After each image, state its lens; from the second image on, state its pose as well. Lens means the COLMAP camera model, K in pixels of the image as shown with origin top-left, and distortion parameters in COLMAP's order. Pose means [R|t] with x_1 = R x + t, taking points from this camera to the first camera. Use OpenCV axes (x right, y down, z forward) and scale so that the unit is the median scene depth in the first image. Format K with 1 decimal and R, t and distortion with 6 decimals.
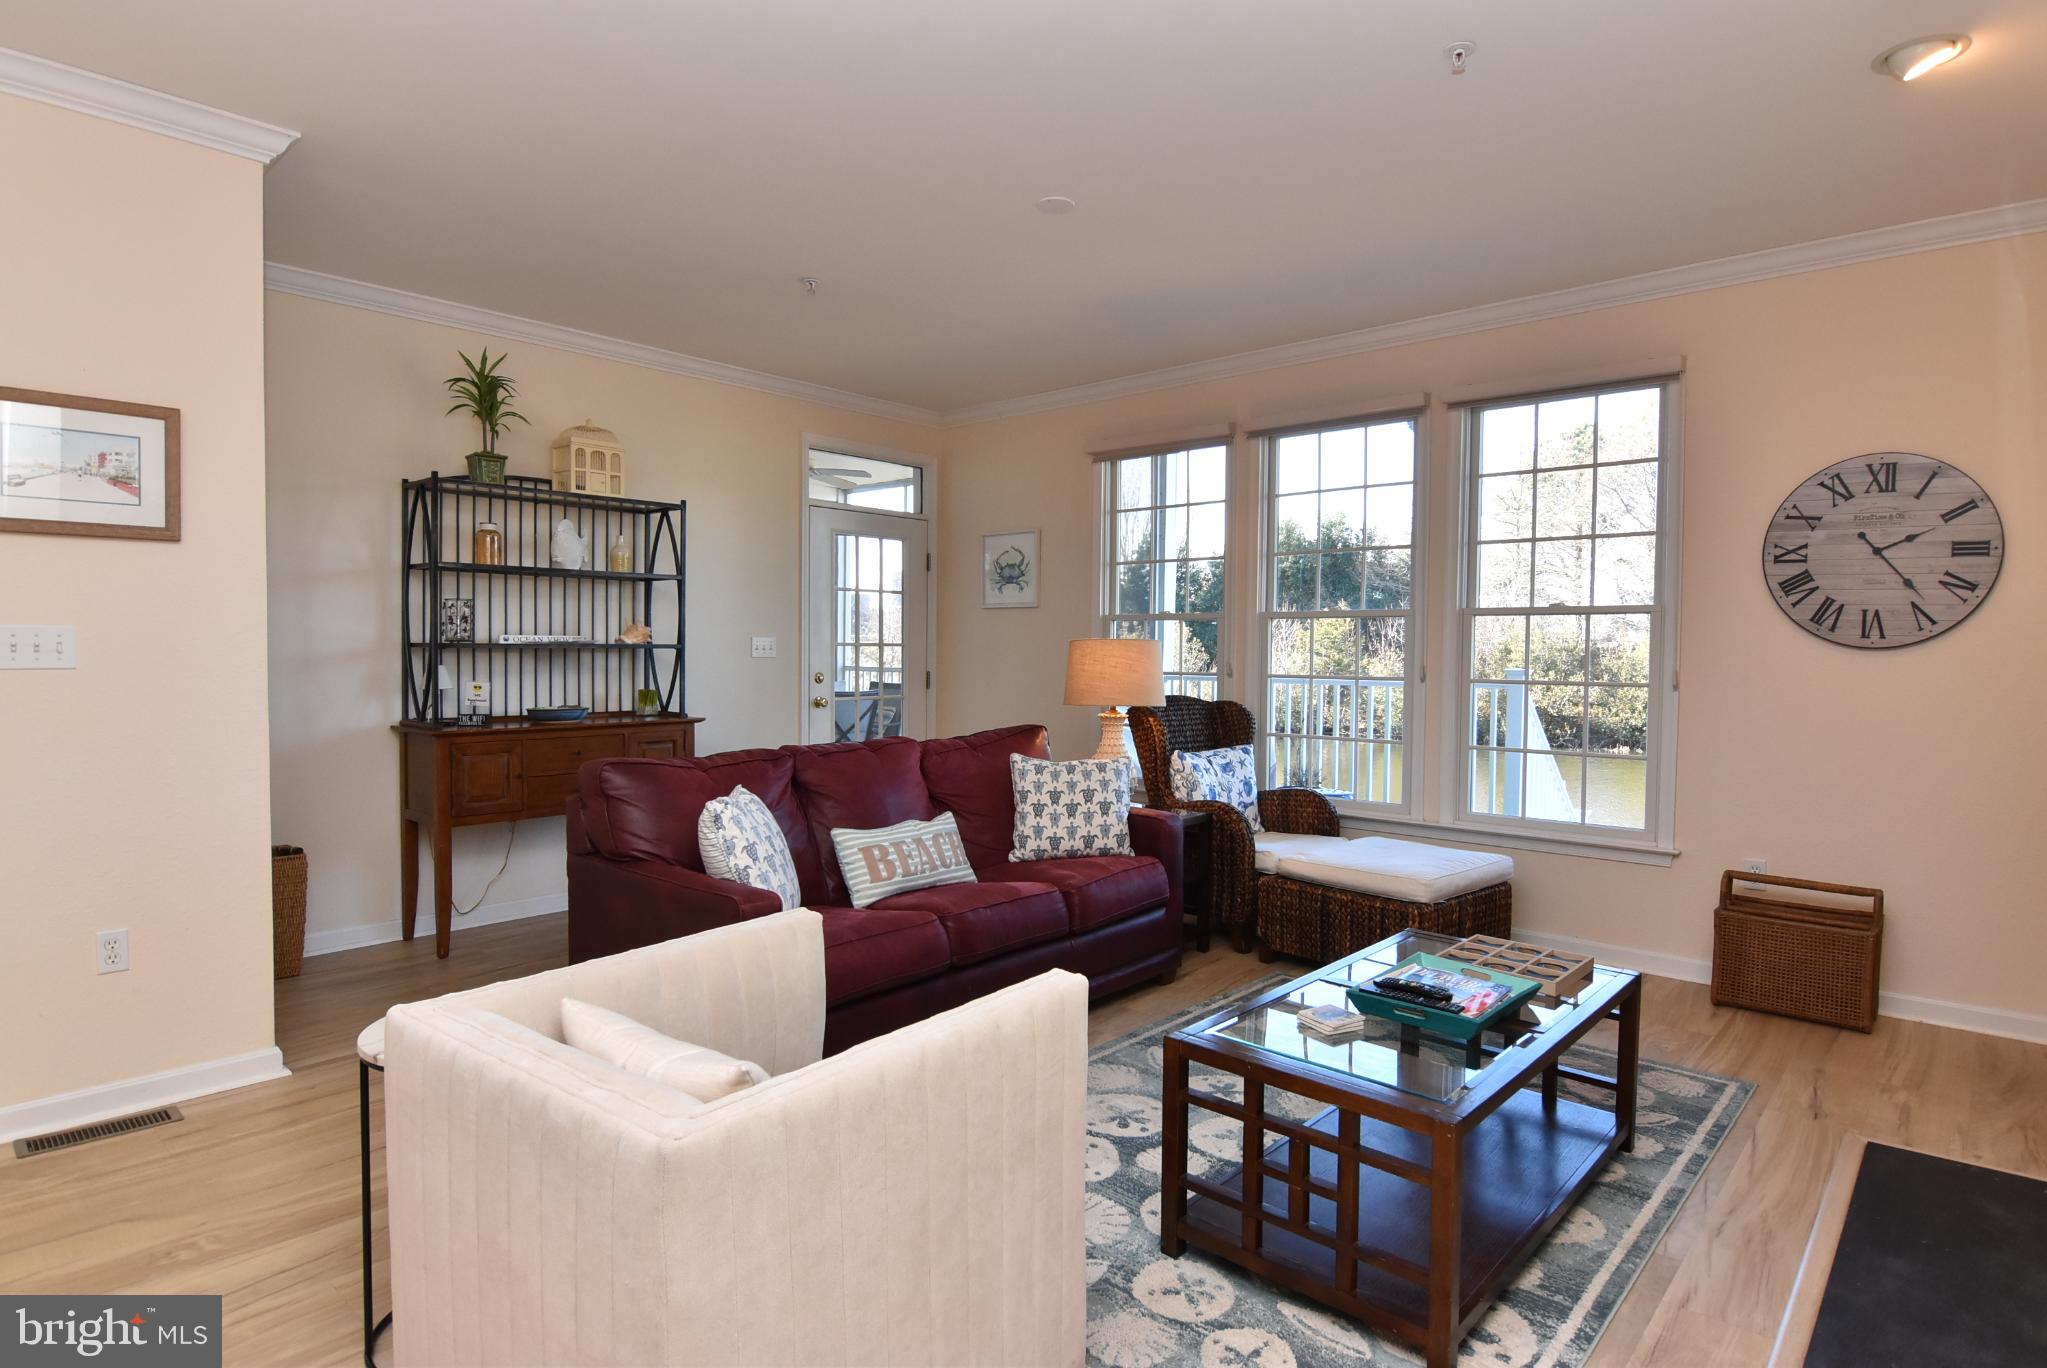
lens RADIAL K [[1078.7, 0, 1023.7], [0, 1078.7, 663.3], [0, 0, 1]] dist [-0.013994, -0.003252]
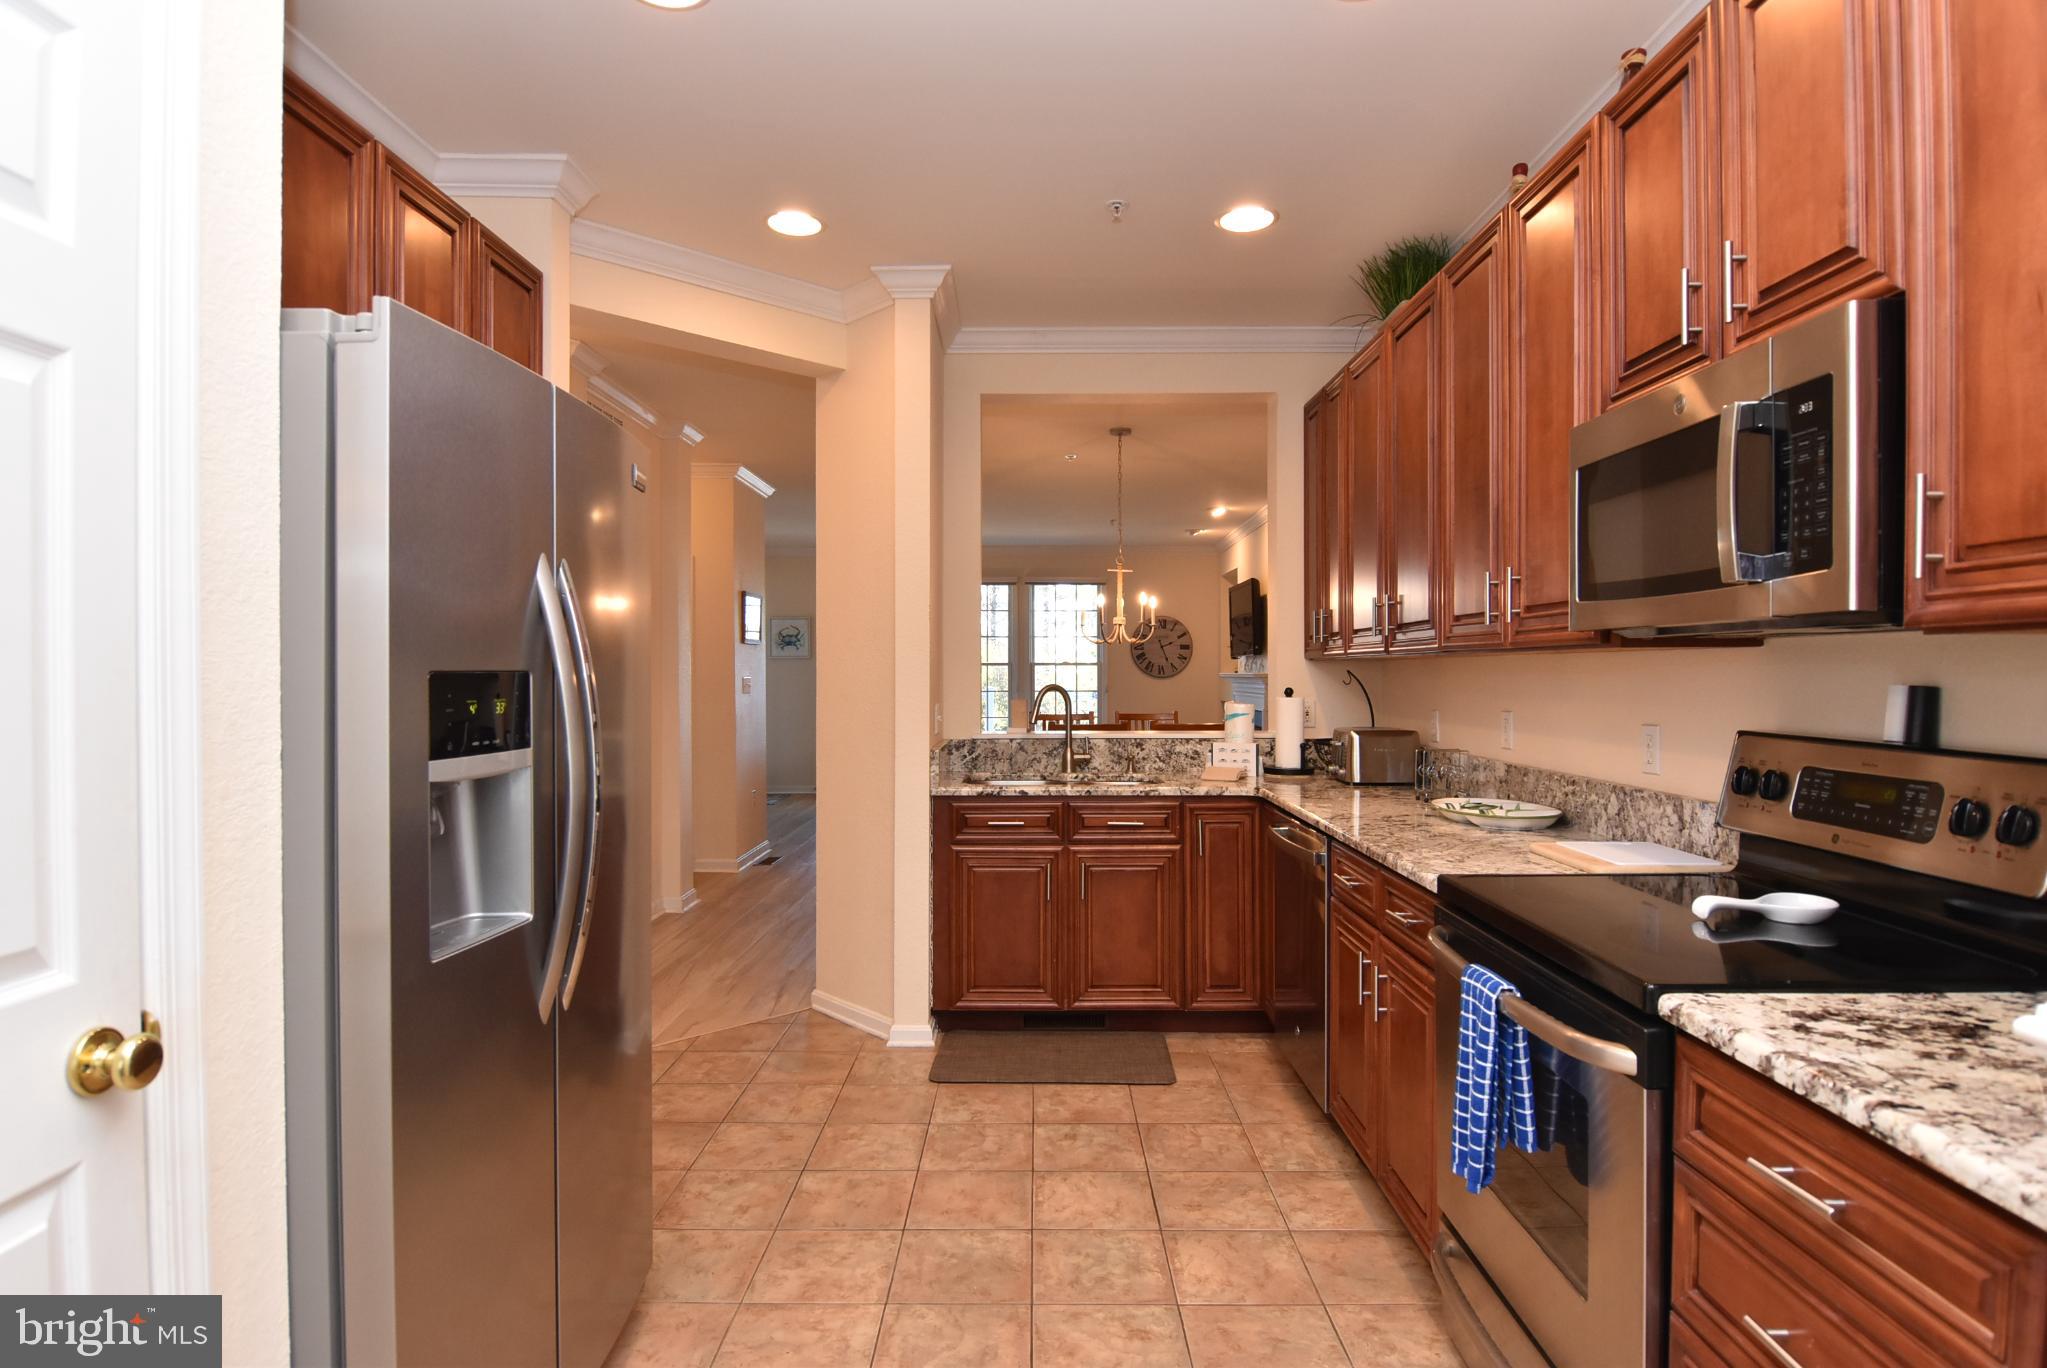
lens RADIAL K [[1078.7, 0, 1020.8], [0, 1078.7, 678.9], [0, 0, 1]] dist [-0.013994, -0.003252]
pose [[0.739721, -0.002994, 0.672907, -1.599945], [0.017779, 0.999728, -0.015097, 0.030006], [-0.672679, 0.023132, 0.739573, -1.042893]]
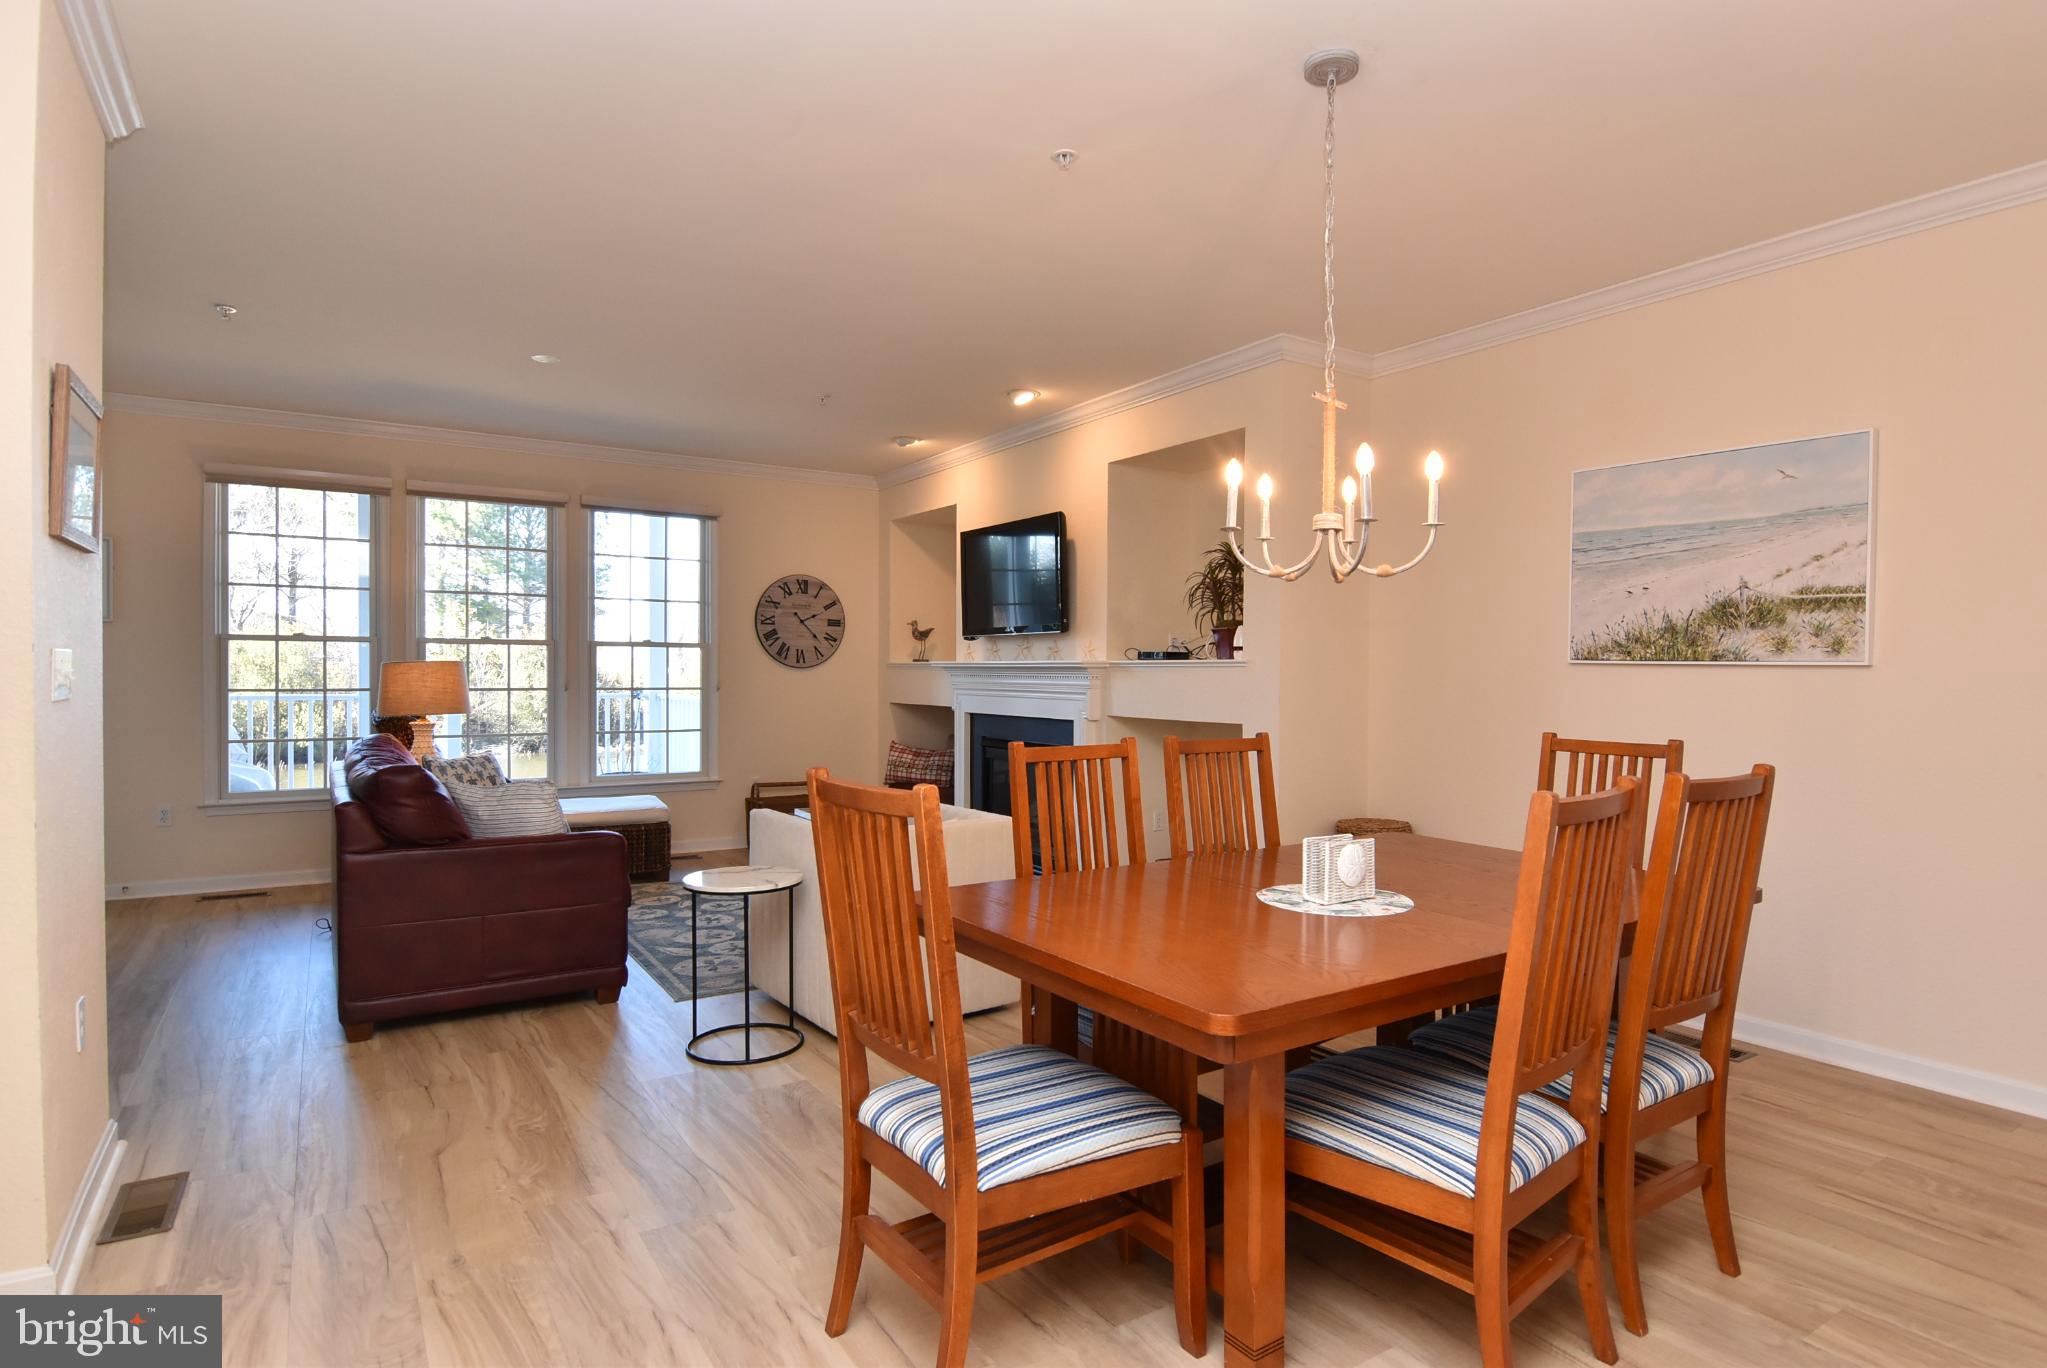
lens RADIAL K [[1078.7, 0, 1036.6], [0, 1078.7, 678.3], [0, 0, 1]] dist [-0.013994, -0.003252]
pose [[0.239783, -0.007611, 0.970797, -1.105618], [0.019898, 0.999798, 0.002924, 0.009934], [-0.970623, 0.018616, 0.239886, 0.040195]]
